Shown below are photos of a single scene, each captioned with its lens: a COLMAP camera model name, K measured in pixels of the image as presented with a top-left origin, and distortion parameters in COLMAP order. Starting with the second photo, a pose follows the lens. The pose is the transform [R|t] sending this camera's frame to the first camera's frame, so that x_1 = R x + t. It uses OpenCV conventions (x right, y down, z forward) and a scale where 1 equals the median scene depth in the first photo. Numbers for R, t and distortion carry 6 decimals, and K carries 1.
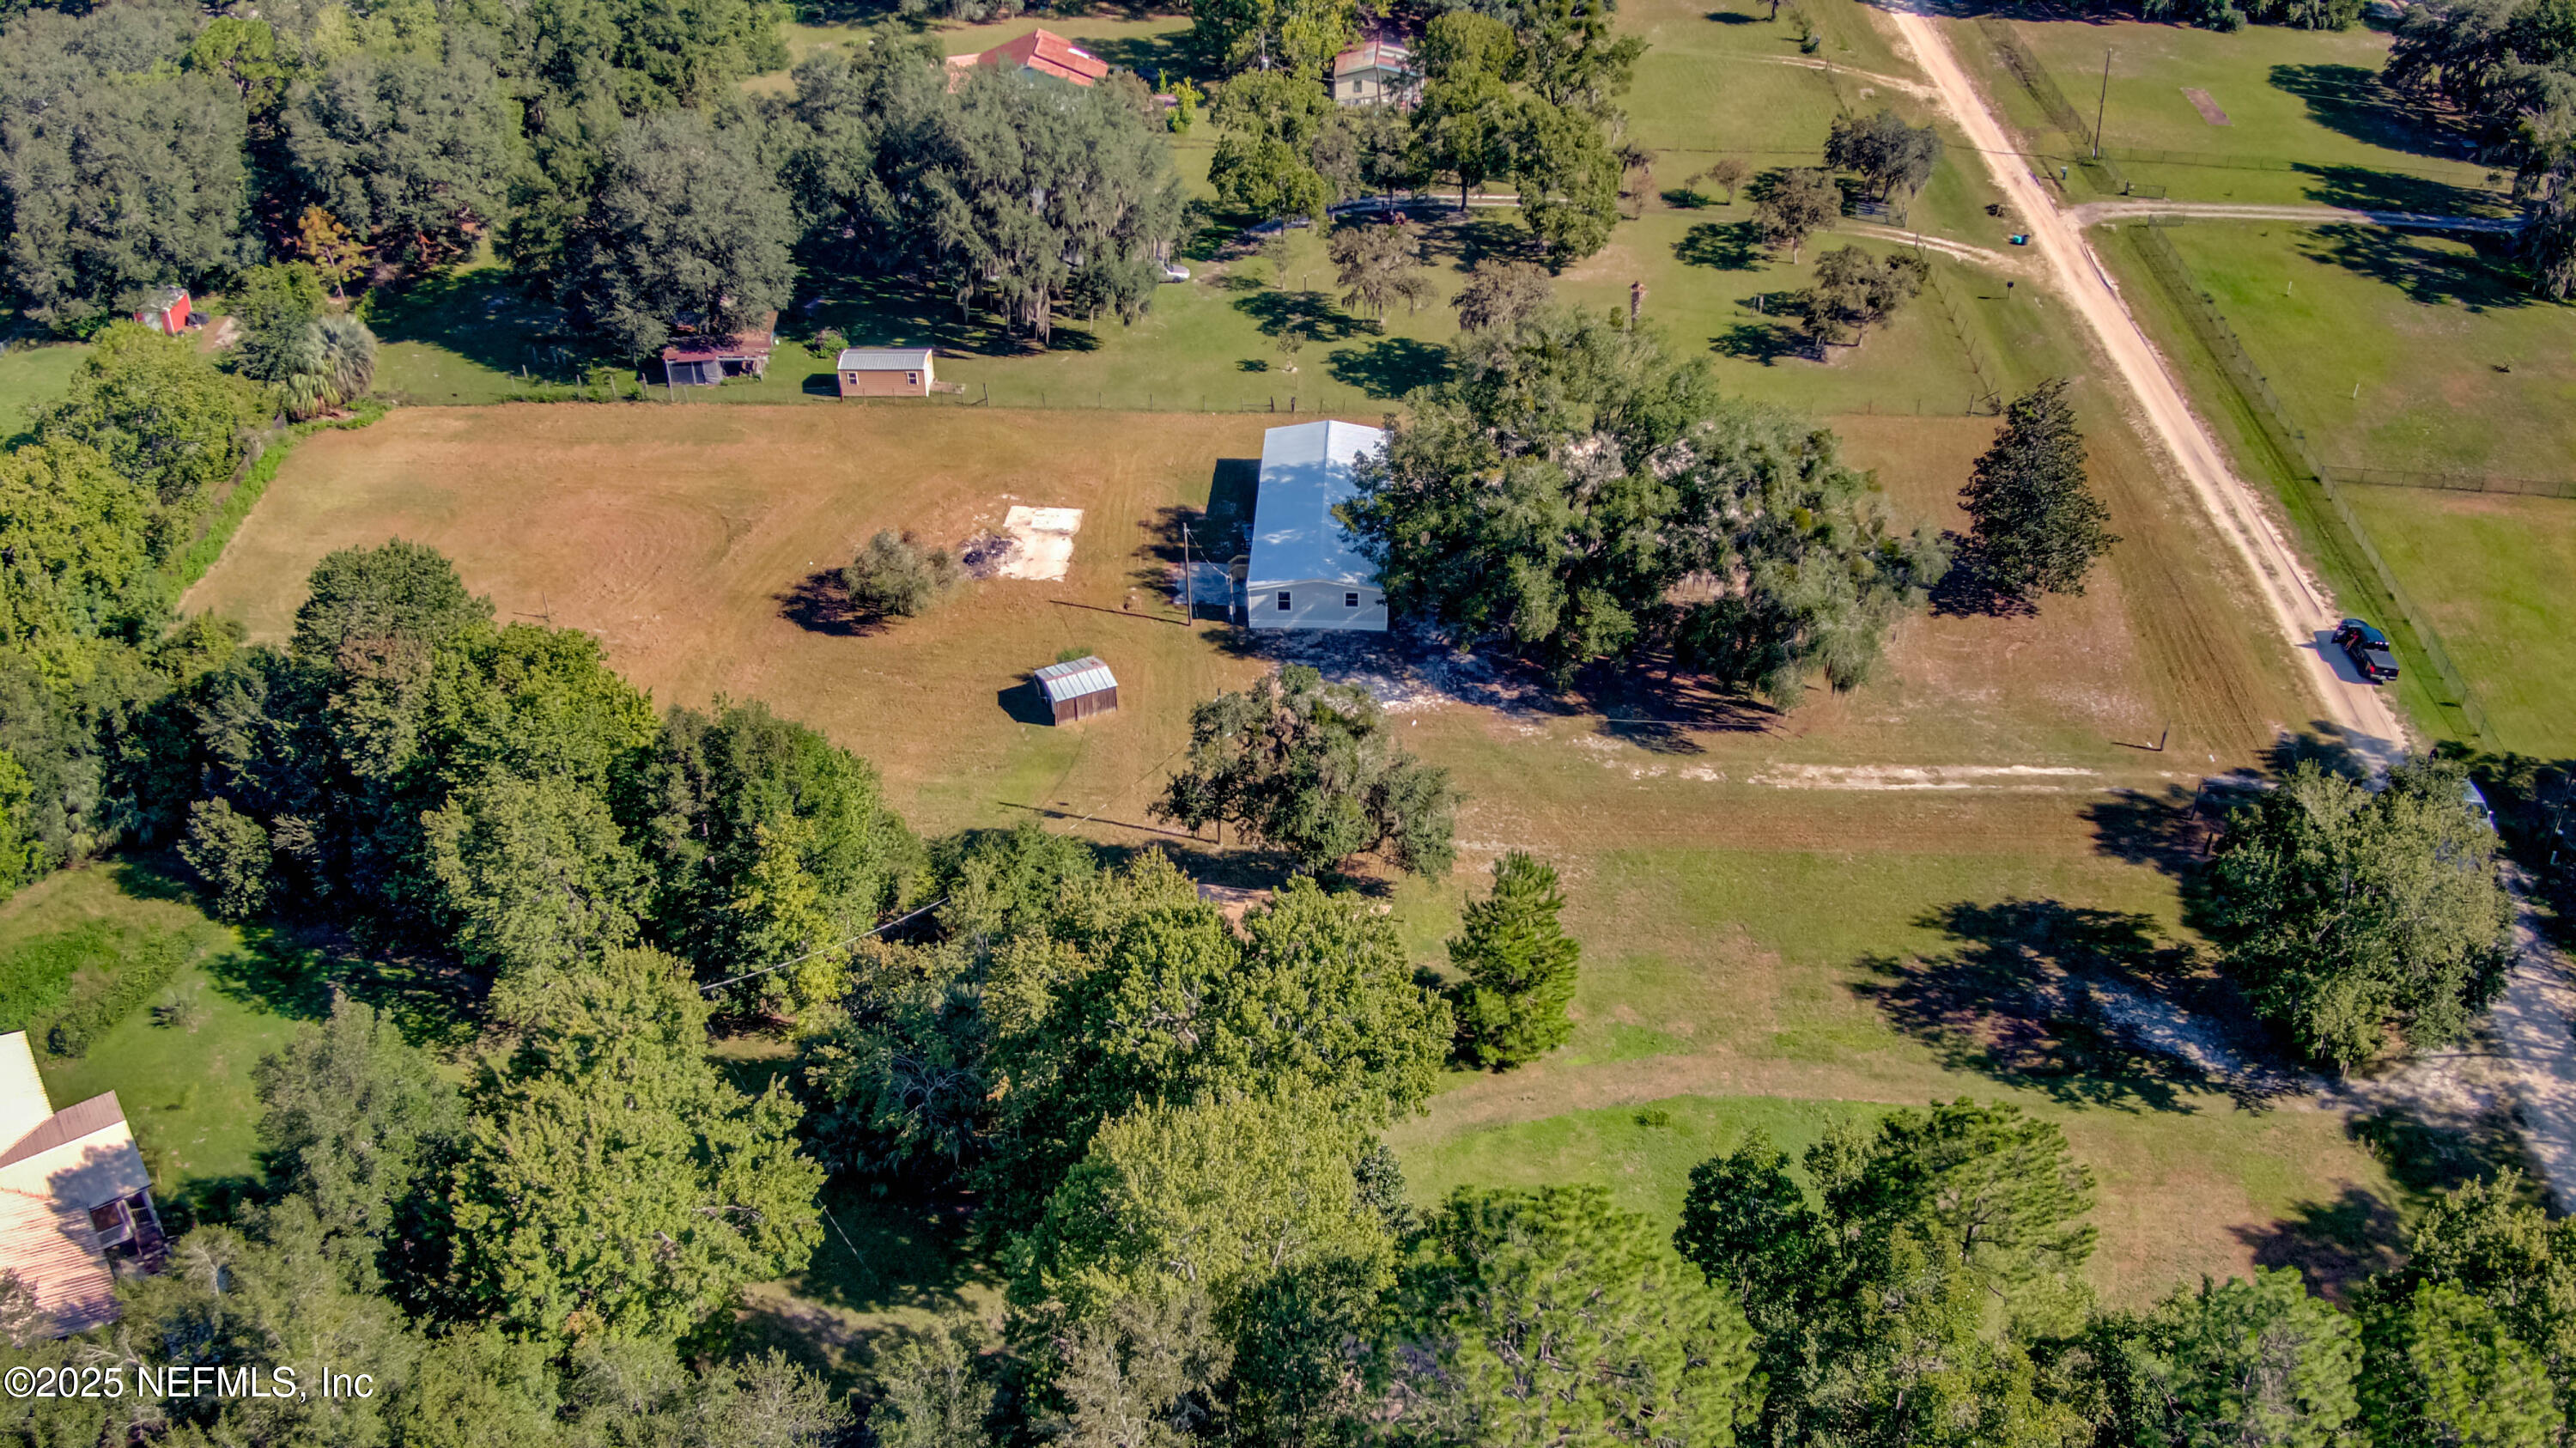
lens RADIAL K [[2480.3, 0, 1281.3], [0, 2480.3, 722.8], [0, 0, 1]] dist [-0.160746, 0.000000]
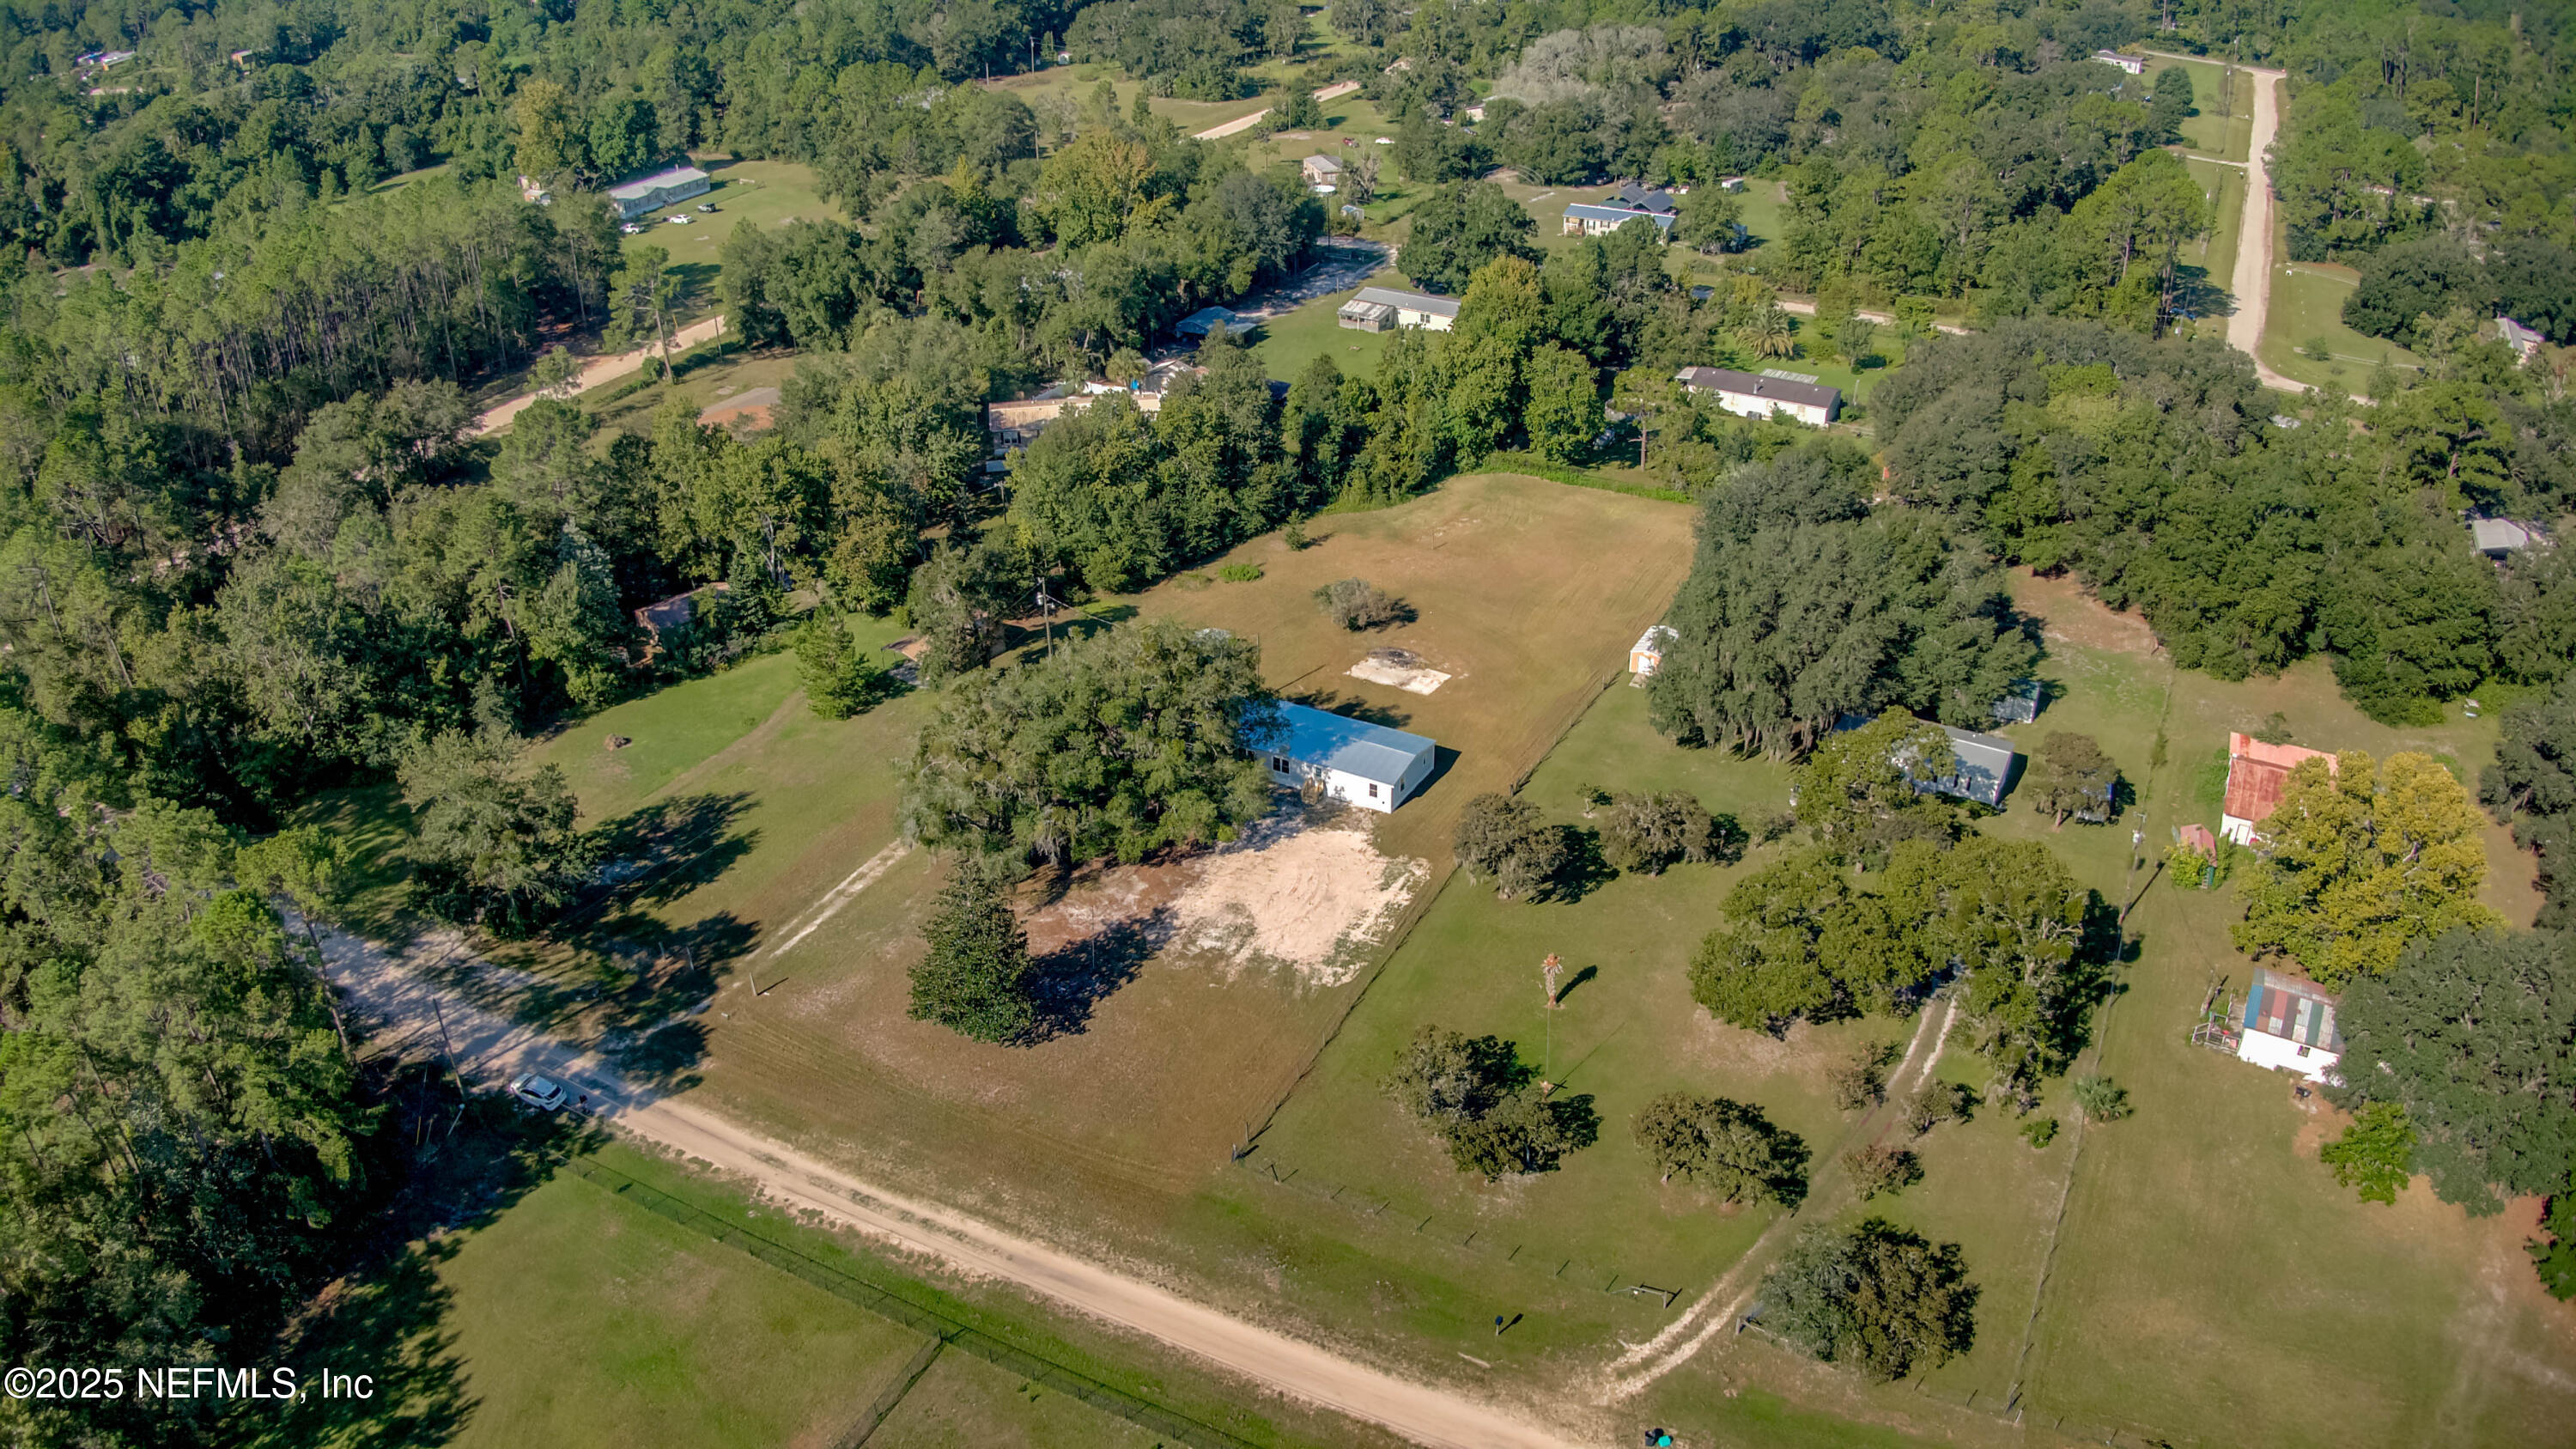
lens RADIAL K [[1819.5, 0, 1309.5], [0, 1819.5, 723.1], [0, 0, 1]] dist [-0.161063, -0.021861]
pose [[-0.443092, 0.436052, -0.783281, 1.014870], [-0.505212, 0.600314, 0.619987, -0.903585], [0.740561, 0.670434, -0.045695, 1.291914]]
